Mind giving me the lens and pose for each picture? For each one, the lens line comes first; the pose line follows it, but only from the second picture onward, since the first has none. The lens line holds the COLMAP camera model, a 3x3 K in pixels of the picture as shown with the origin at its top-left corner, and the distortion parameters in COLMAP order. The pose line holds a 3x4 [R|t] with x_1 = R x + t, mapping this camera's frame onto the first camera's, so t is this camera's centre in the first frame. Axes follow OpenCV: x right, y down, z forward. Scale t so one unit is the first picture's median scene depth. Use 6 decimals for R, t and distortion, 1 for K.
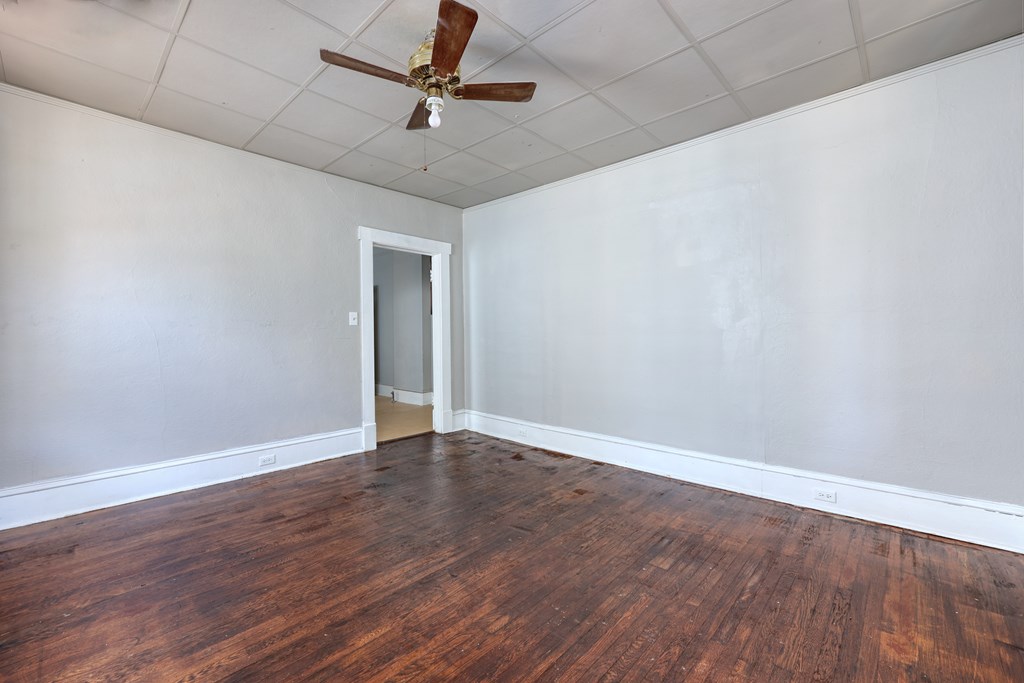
lens RADIAL K [[415.3, 0, 511.7], [0, 415.3, 333.5], [0, 0, 1]] dist [-0.001080, -0.000296]
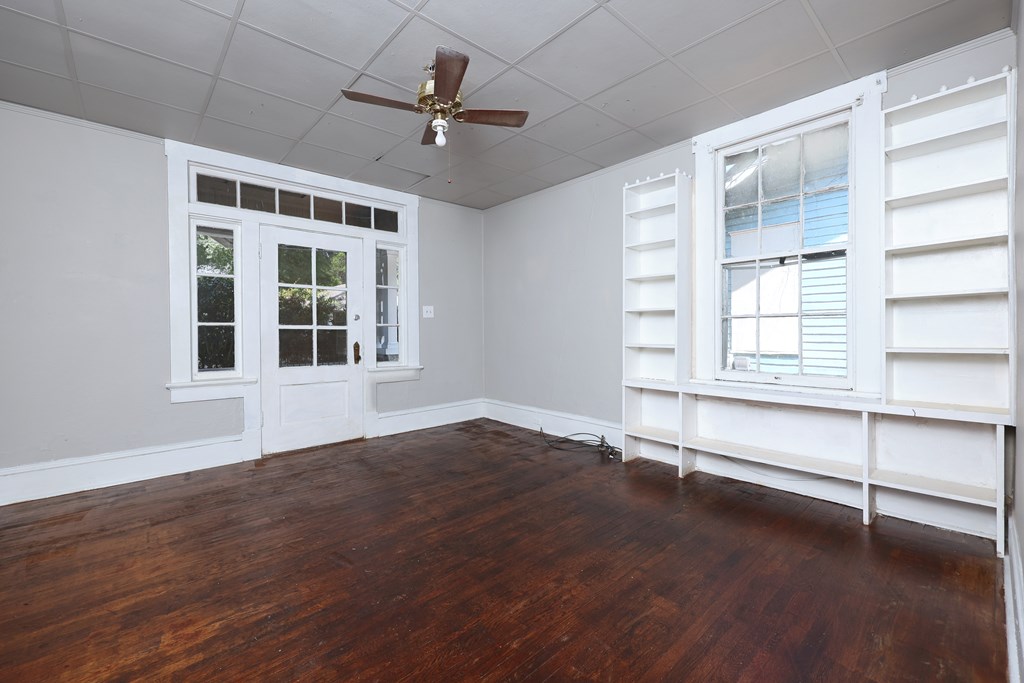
lens RADIAL K [[415.3, 0, 511.7], [0, 415.3, 333.5], [0, 0, 1]] dist [-0.001080, -0.000296]
pose [[-0.995336, 0.013722, 0.095485, -0.441557], [0.014817, 0.999832, 0.010769, 0.007665], [-0.095321, 0.012134, -0.995373, 1.953317]]
